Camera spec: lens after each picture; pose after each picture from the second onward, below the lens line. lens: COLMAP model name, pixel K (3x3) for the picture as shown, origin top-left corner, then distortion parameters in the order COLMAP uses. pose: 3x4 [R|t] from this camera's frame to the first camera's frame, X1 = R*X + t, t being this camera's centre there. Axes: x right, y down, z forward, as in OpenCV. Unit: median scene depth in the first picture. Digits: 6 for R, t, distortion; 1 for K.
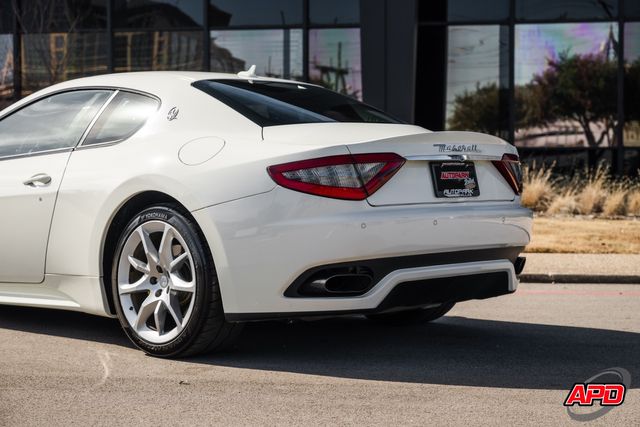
lens RADIAL K [[1364.3, 0, 346.6], [0, 1364.3, 214.6], [0, 0, 1]] dist [0.009589, 0.157350]
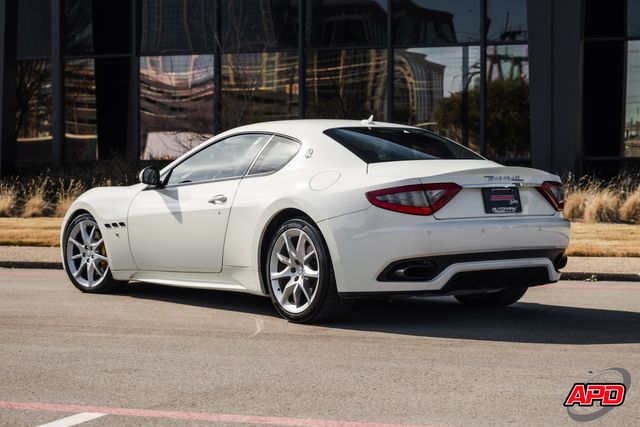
lens RADIAL K [[1548.8, 0, 320.0], [0, 1548.8, 213.5], [0, 0, 1]] dist [-0.013617, 0.345094]
pose [[0.984297, 0.002527, -0.176503, 0.175814], [-0.003229, 0.999988, -0.003692, -0.005591], [0.176492, 0.004203, 0.984293, -0.609545]]
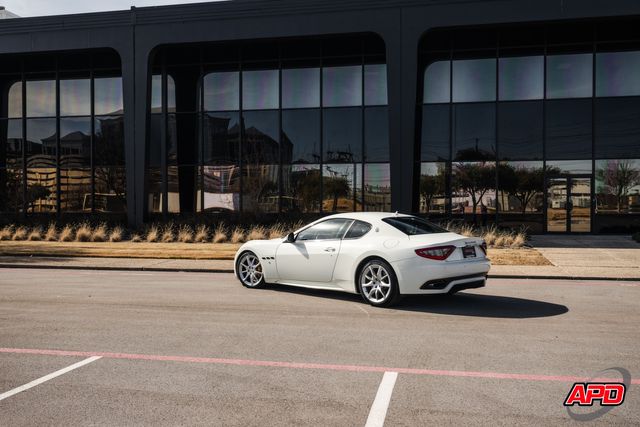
lens RADIAL K [[686.6, 0, 320.0], [0, 686.6, 213.5], [0, 0, 1]] dist [0.023034, 0.008350]
pose [[0.999648, 0.000827, -0.026535, -0.227091], [-0.001273, 0.999858, -0.016775, -0.088285], [0.026517, 0.016803, 0.999507, -0.624700]]
